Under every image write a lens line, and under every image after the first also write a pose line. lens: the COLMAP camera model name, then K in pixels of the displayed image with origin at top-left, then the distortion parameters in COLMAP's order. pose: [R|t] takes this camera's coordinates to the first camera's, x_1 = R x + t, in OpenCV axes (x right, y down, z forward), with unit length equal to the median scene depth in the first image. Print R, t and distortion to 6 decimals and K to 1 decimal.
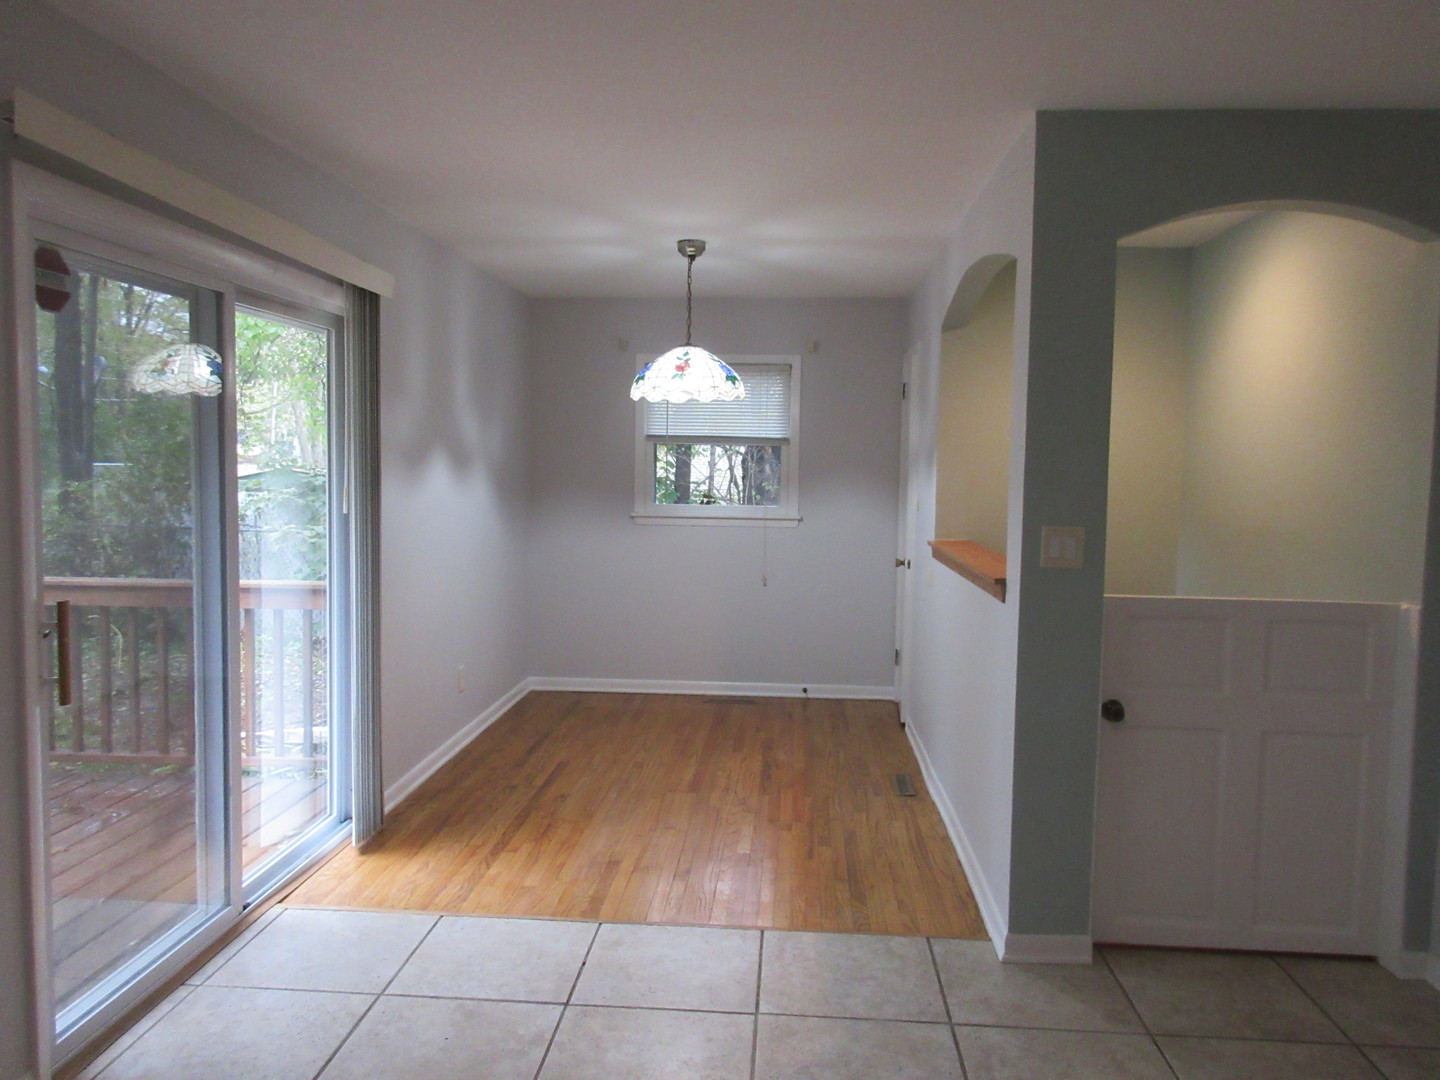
lens RADIAL K [[1070.5, 0, 720.3], [0, 1070.5, 538.3], [0, 0, 1]] dist [0.011474, -0.007118]
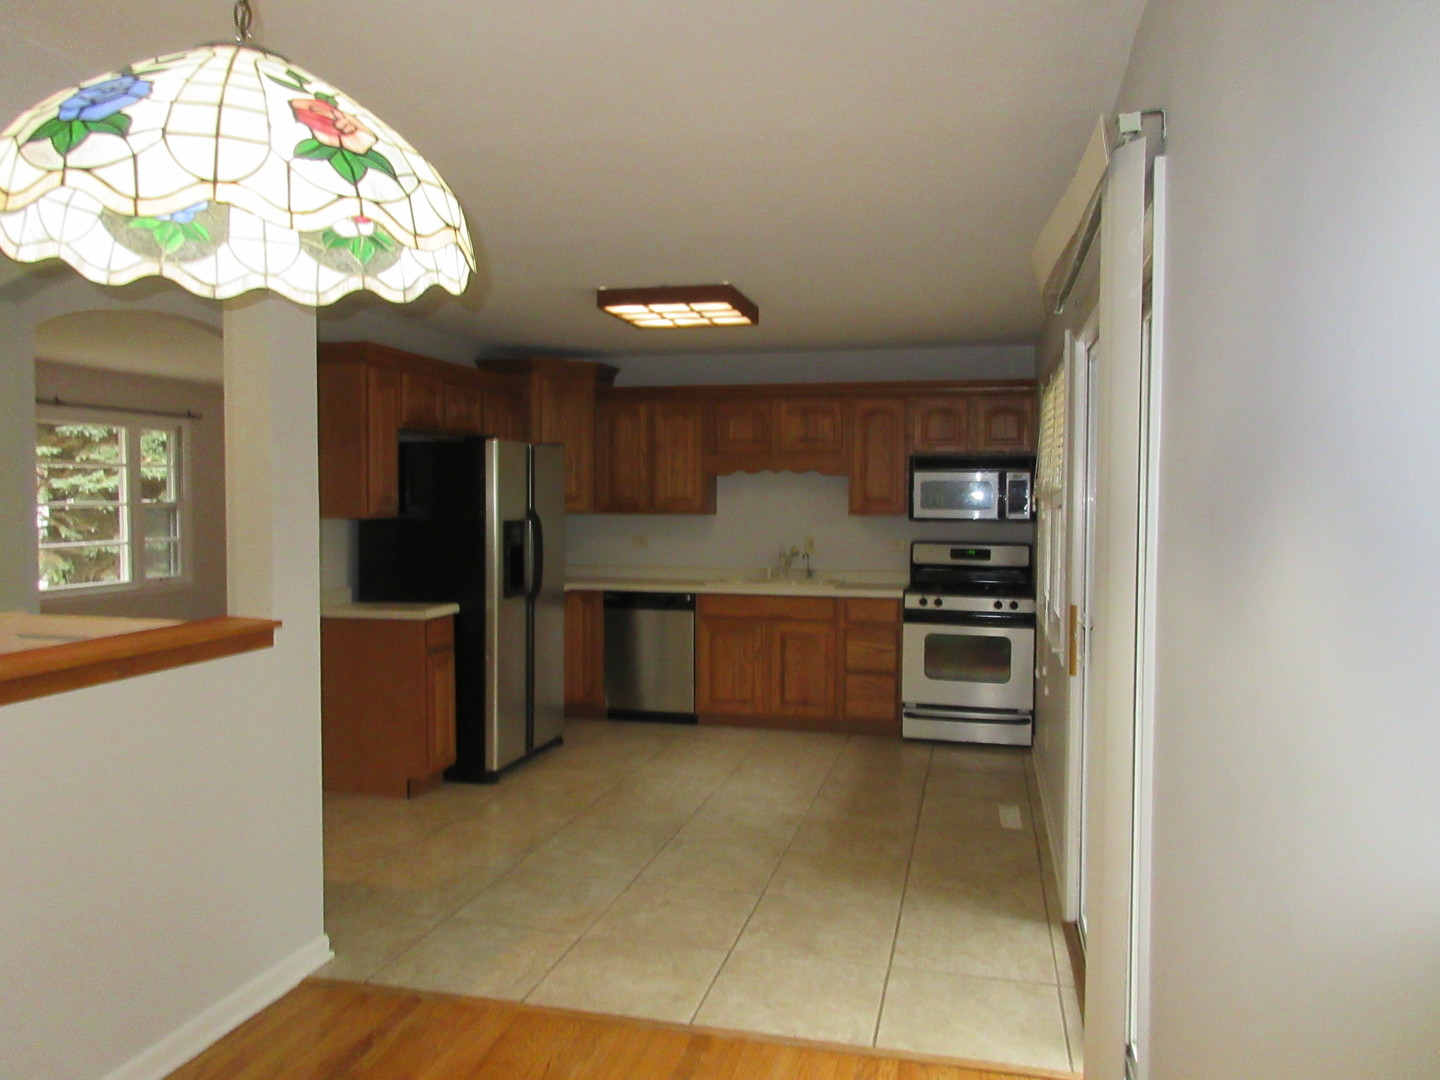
lens RADIAL K [[1070.5, 0, 728.7], [0, 1070.5, 528.5], [0, 0, 1]] dist [0.011474, -0.007118]
pose [[-0.987356, -0.024501, 0.156612, -0.308482], [-0.009260, 0.995210, 0.097316, -0.153332], [-0.158246, 0.094636, -0.982854, 2.079659]]
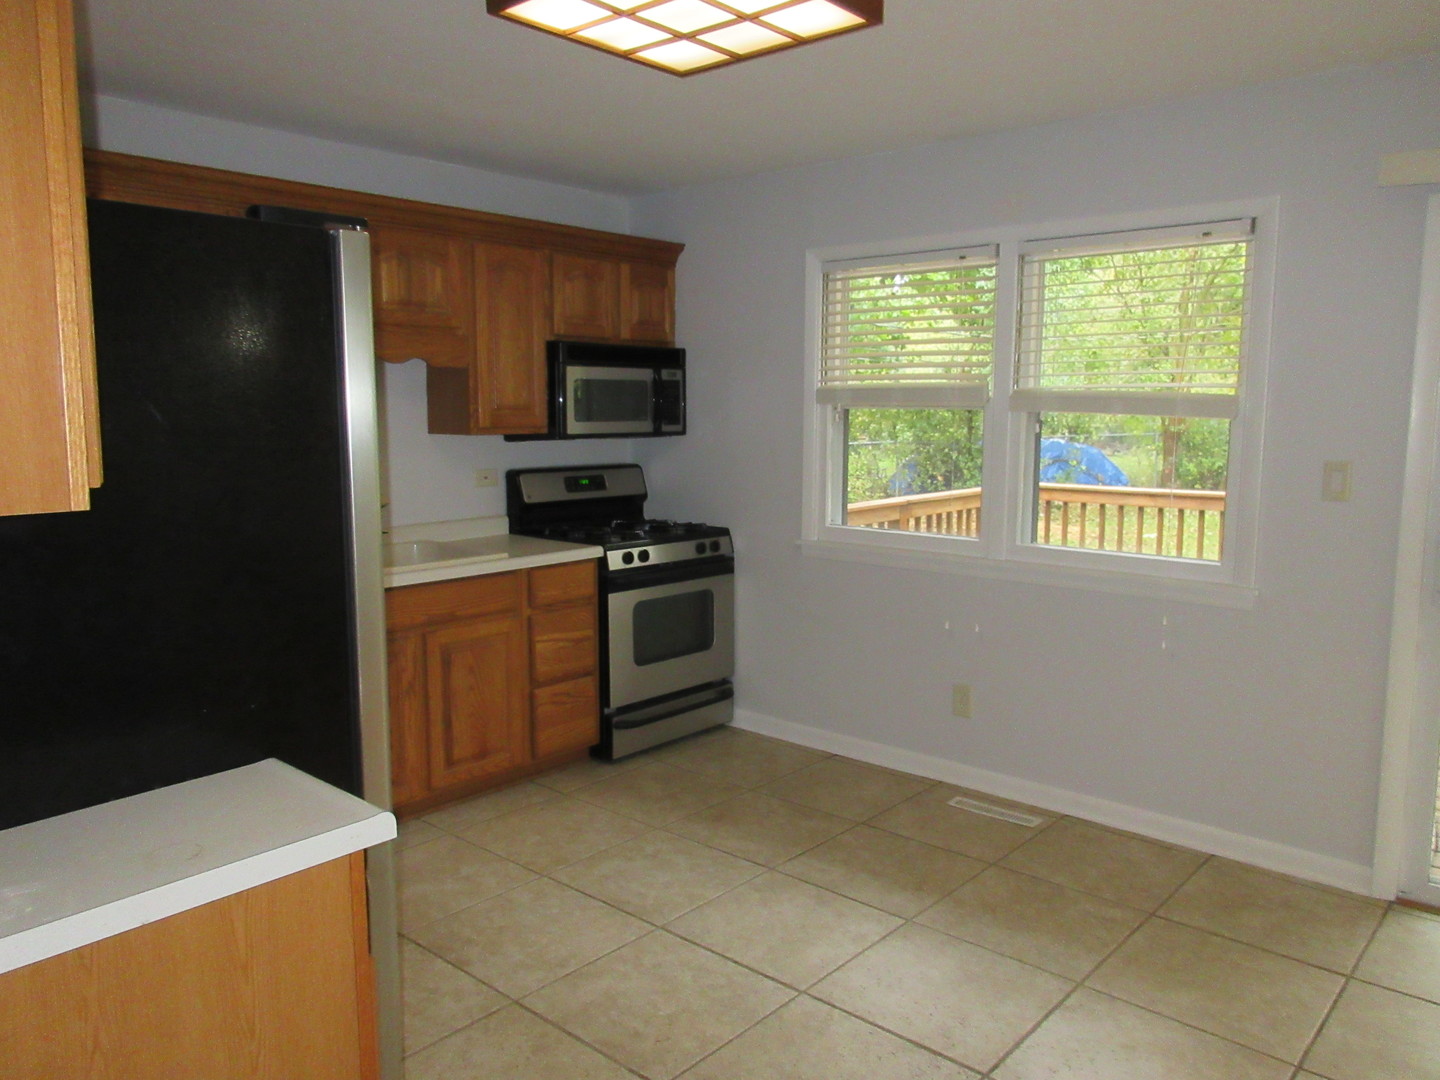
lens RADIAL K [[1070.5, 0, 731.4], [0, 1070.5, 537.8], [0, 0, 1]] dist [0.011474, -0.007118]
pose [[-0.609014, 0.087988, -0.788264, 0.702274], [-0.059657, 0.985931, 0.156143, -0.066886], [0.790913, 0.142119, -0.595197, 0.907808]]
